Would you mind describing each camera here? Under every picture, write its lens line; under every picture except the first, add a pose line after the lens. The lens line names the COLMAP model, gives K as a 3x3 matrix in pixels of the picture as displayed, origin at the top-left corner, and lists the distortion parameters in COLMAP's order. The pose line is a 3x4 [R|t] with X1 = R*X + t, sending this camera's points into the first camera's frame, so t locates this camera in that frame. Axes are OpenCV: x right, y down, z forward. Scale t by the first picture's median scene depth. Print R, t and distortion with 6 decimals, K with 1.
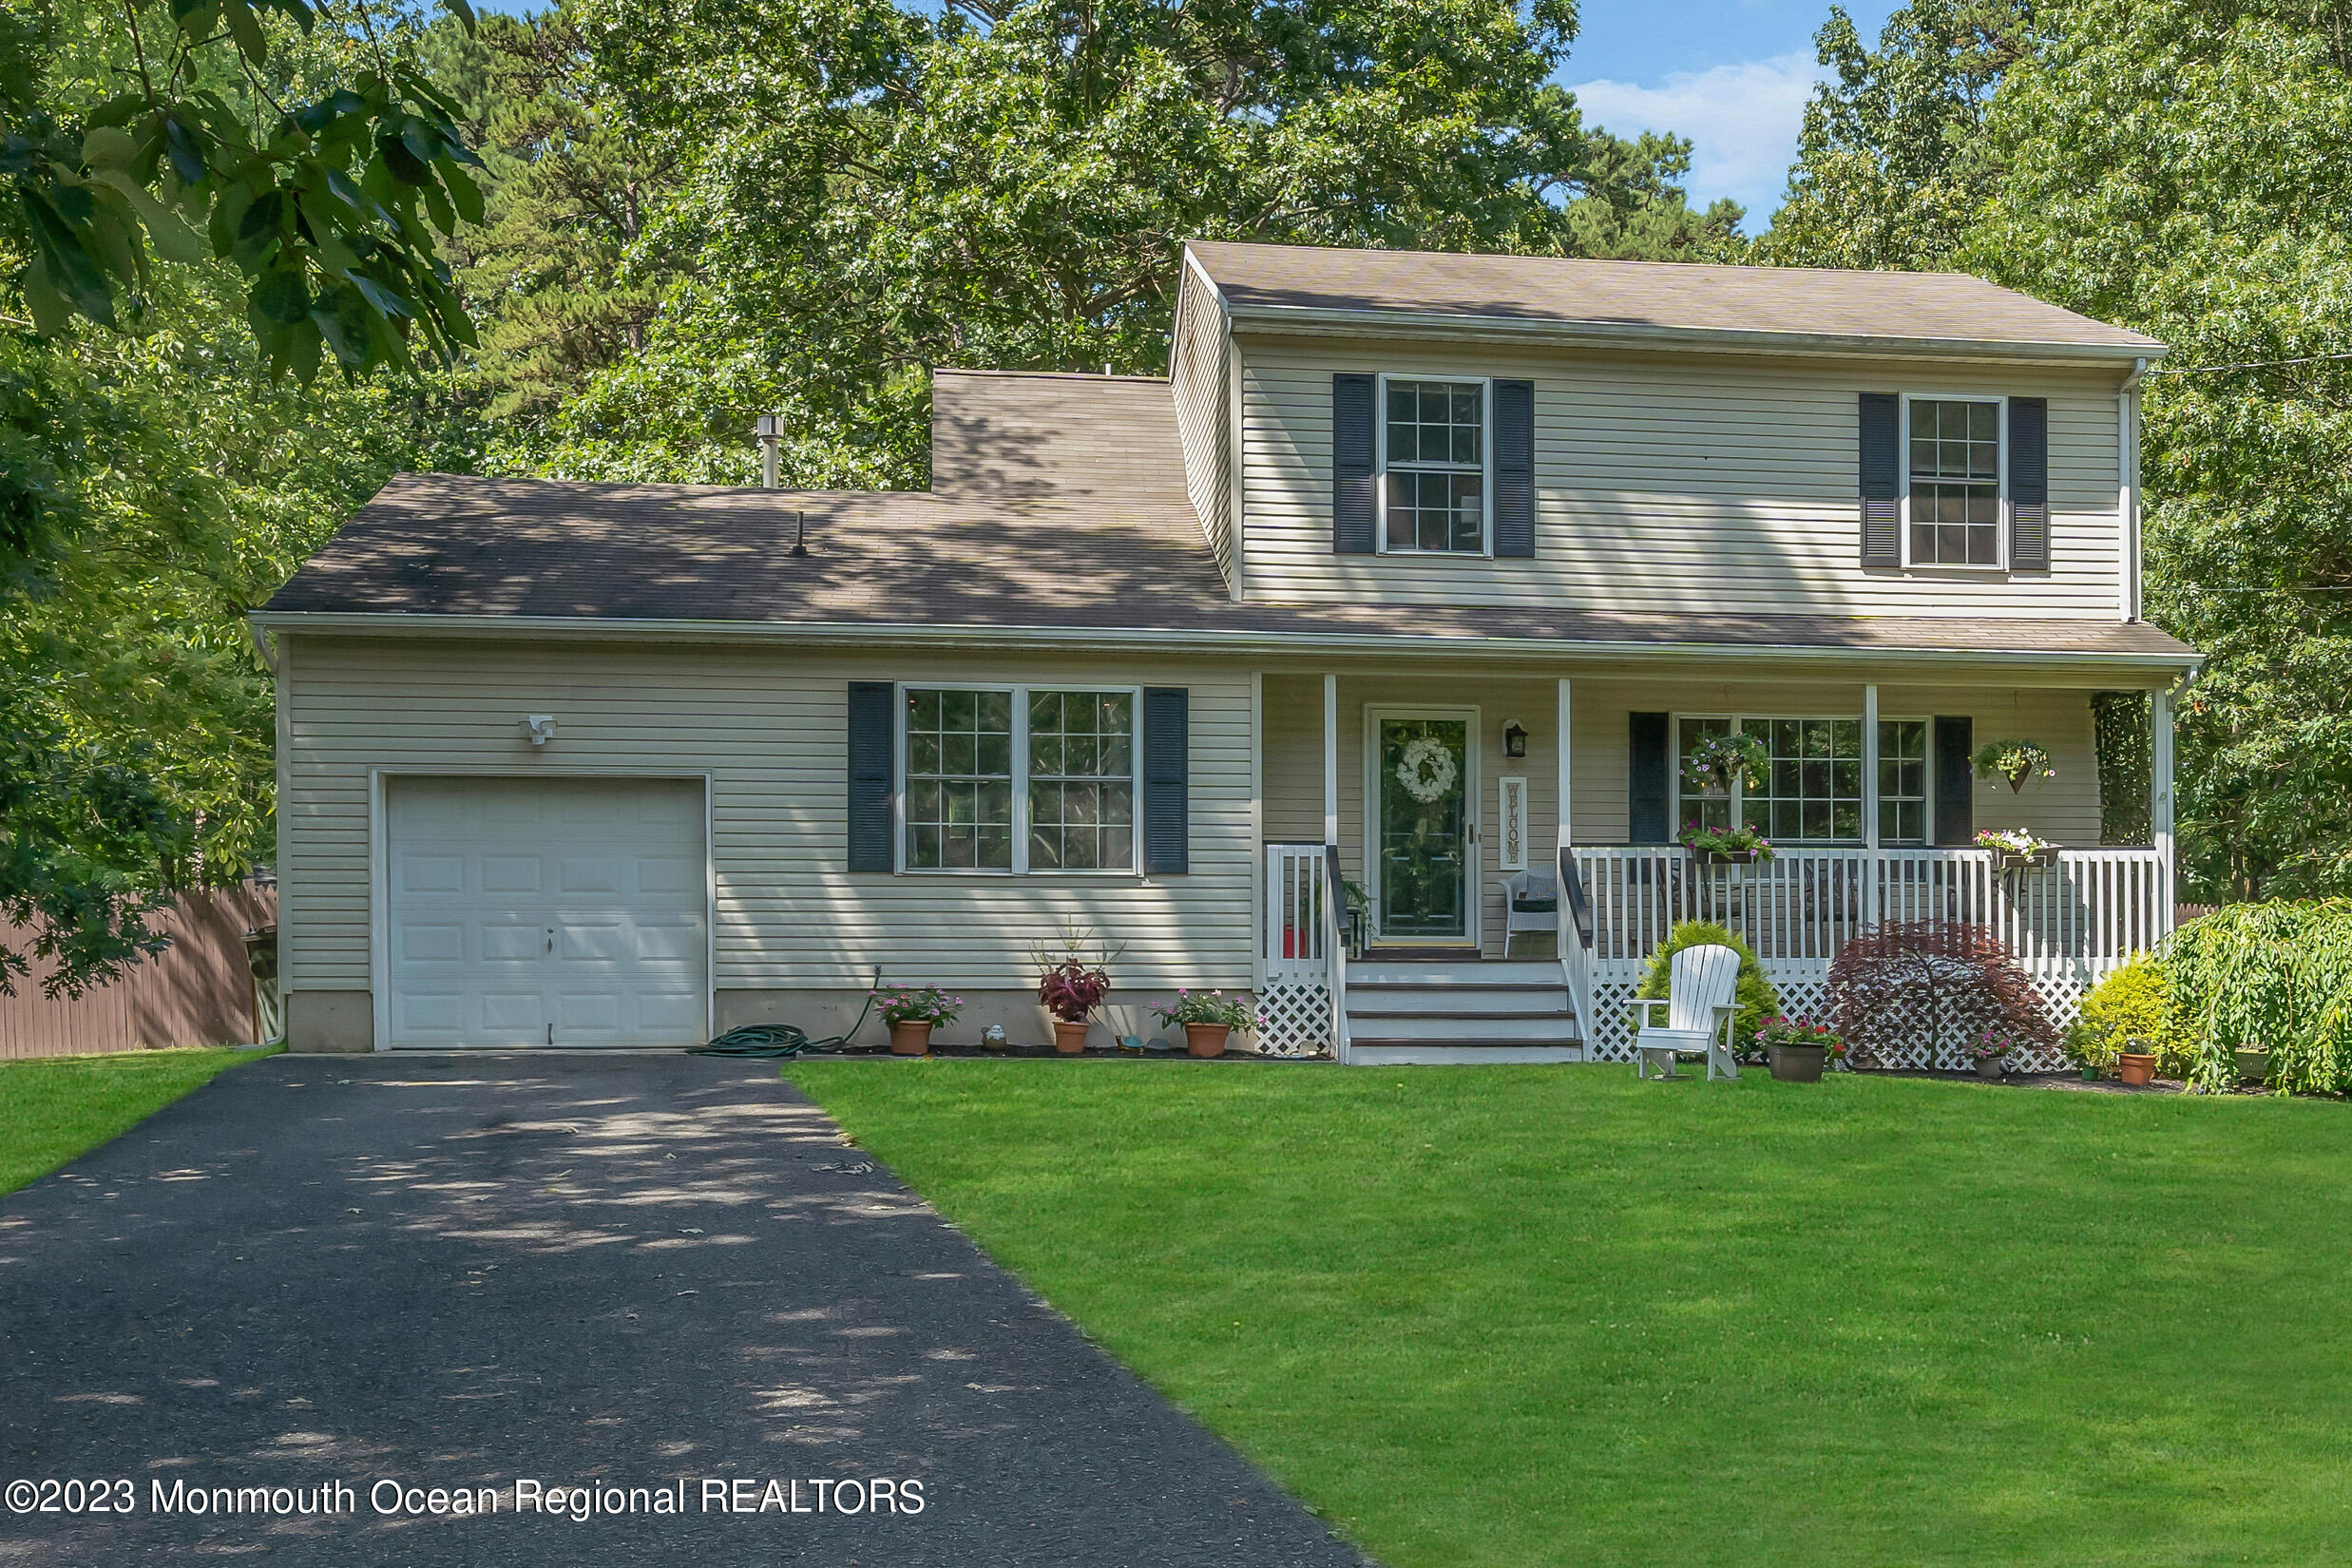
lens RADIAL K [[2468.5, 0, 1396.3], [0, 2468.5, 1013.2], [0, 0, 1]] dist [-0.005439, 0.004511]
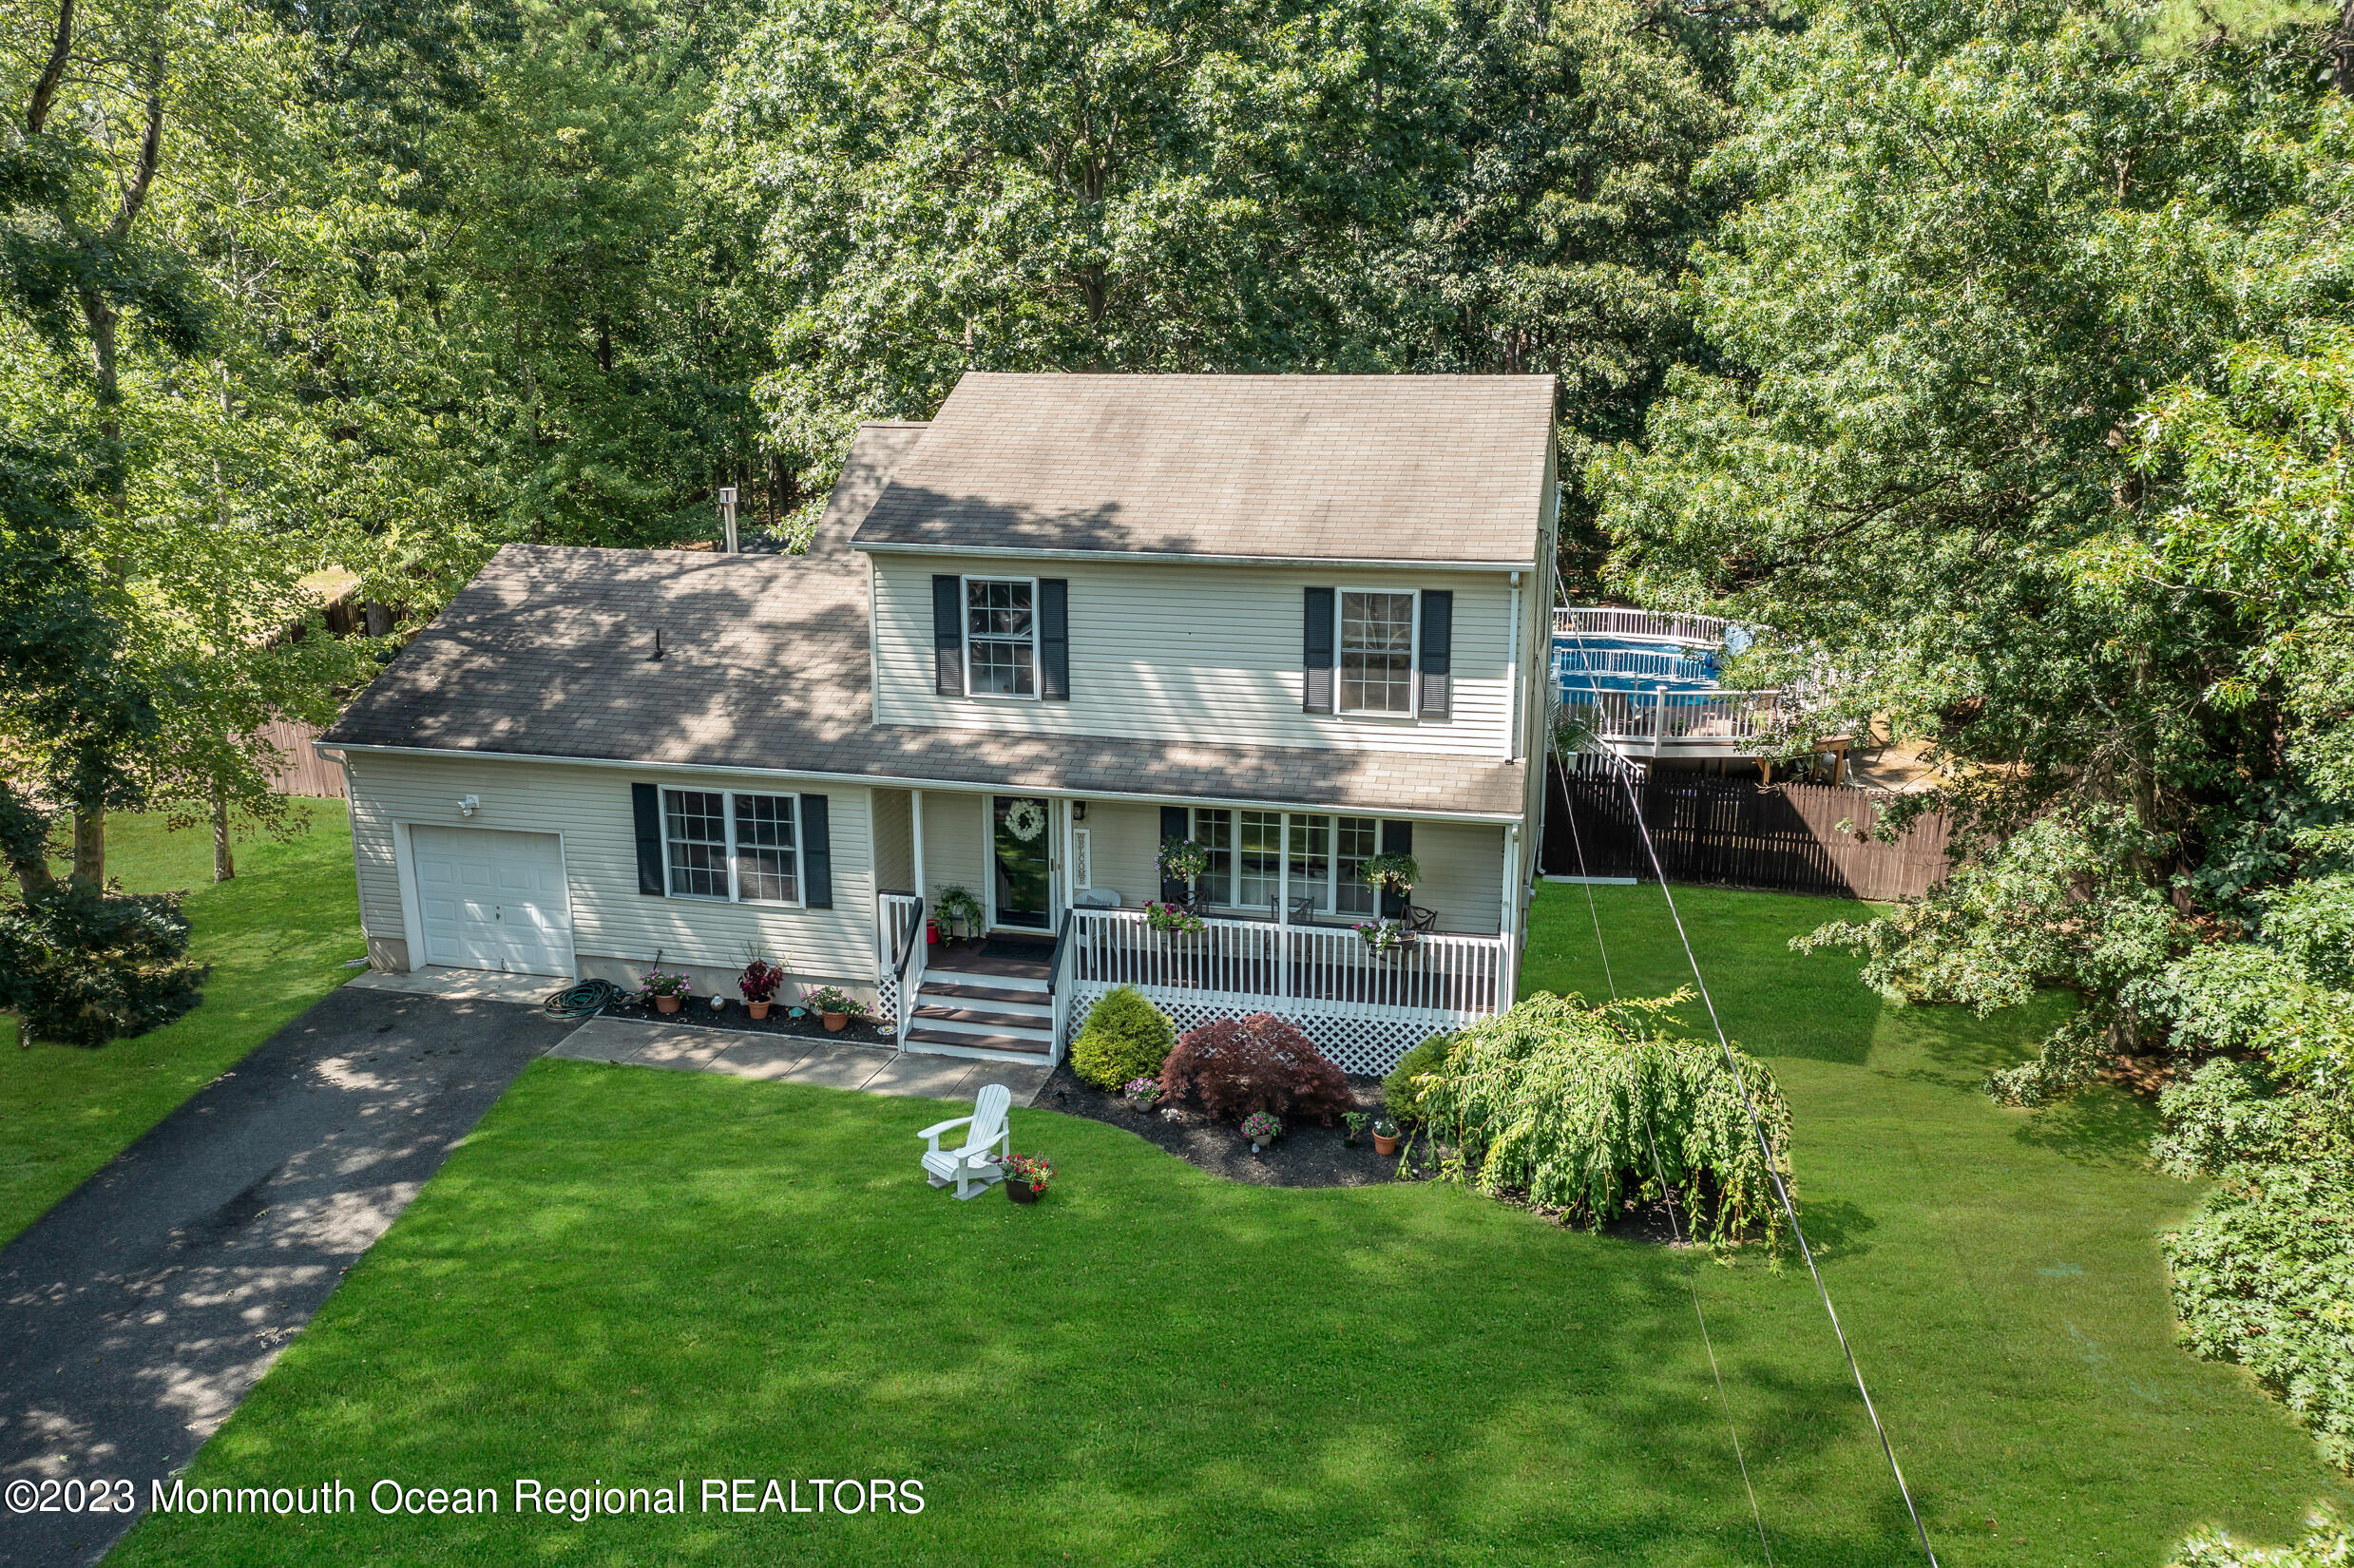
lens RADIAL K [[1841.9, 0, 1177.0], [0, 1841.9, 784.0], [0, 0, 1]] dist [0.002998, 0.000351]
pose [[0.922244, 0.101087, -0.373158, 0.522529], [-0.006484, 0.969120, 0.246505, -0.404159], [0.386553, -0.224918, 0.894421, 0.048242]]
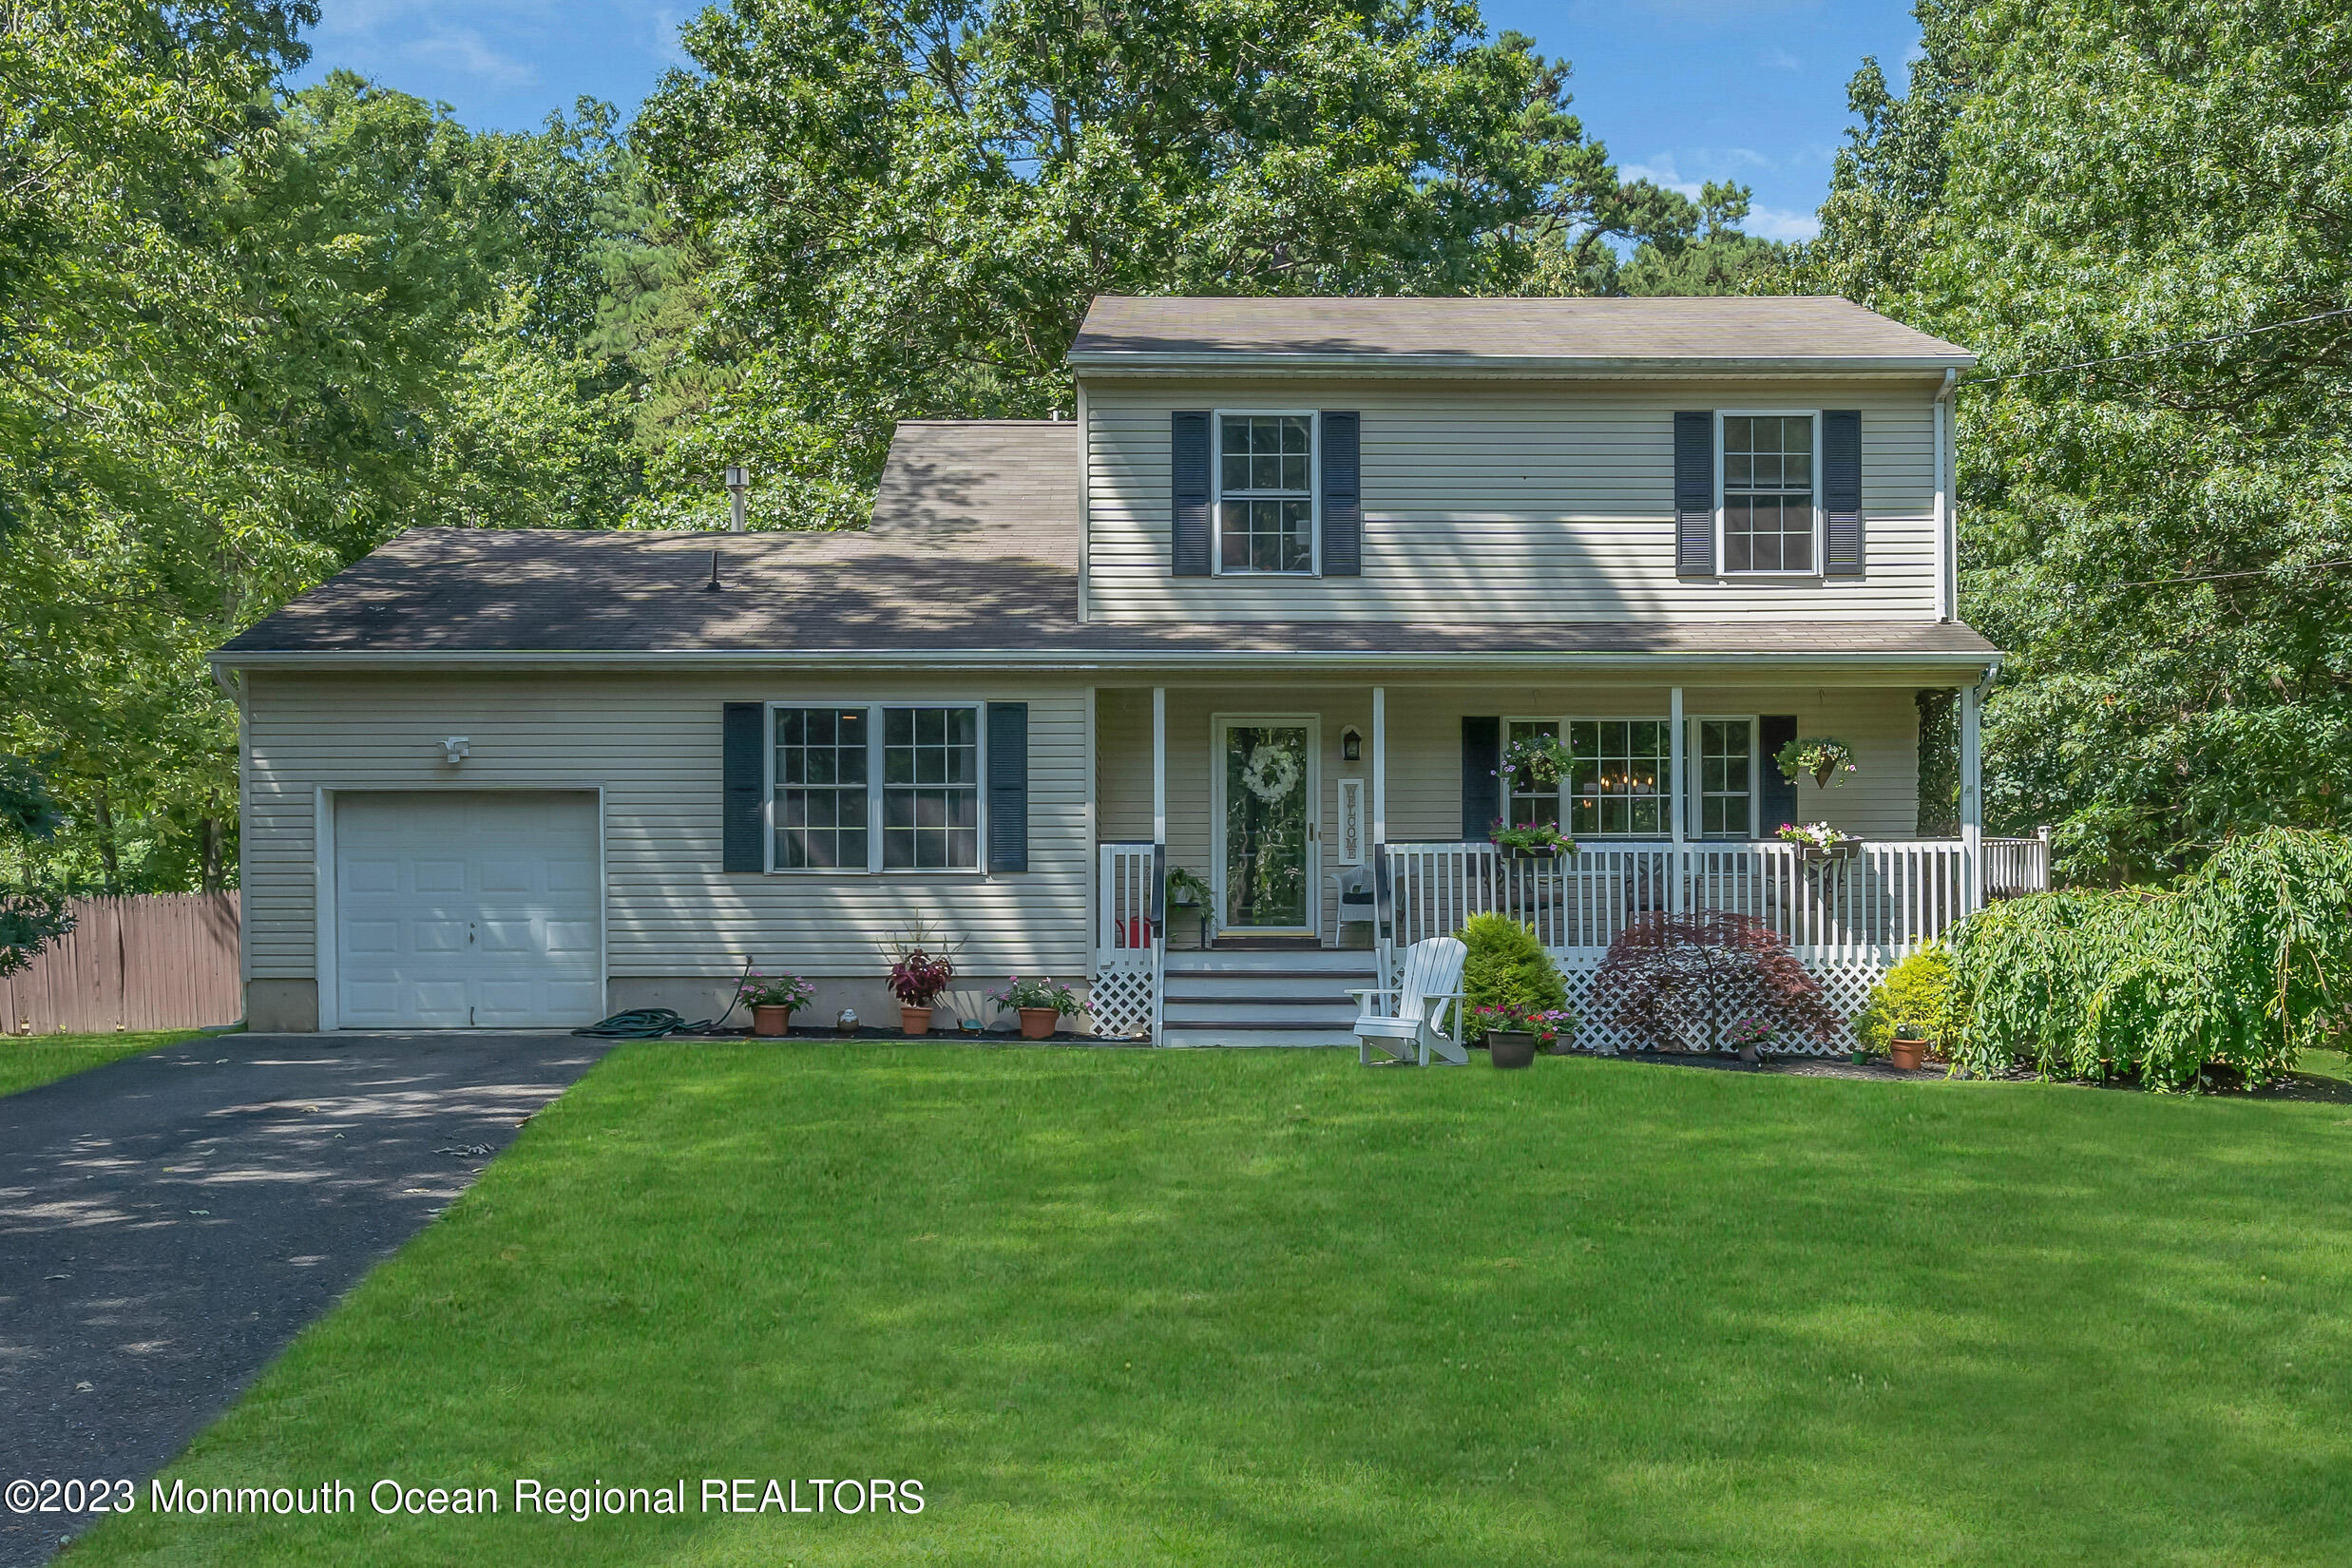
lens RADIAL K [[2182.1, 0, 1266.2], [0, 2182.1, 980.9], [0, 0, 1]] dist [-0.000809, -0.019322]
pose [[0.989559, 0.000281, -0.144127, 0.152976], [-0.000391, 1.000000, -0.000730, -0.006717], [0.144127, 0.000779, 0.989559, 0.050709]]
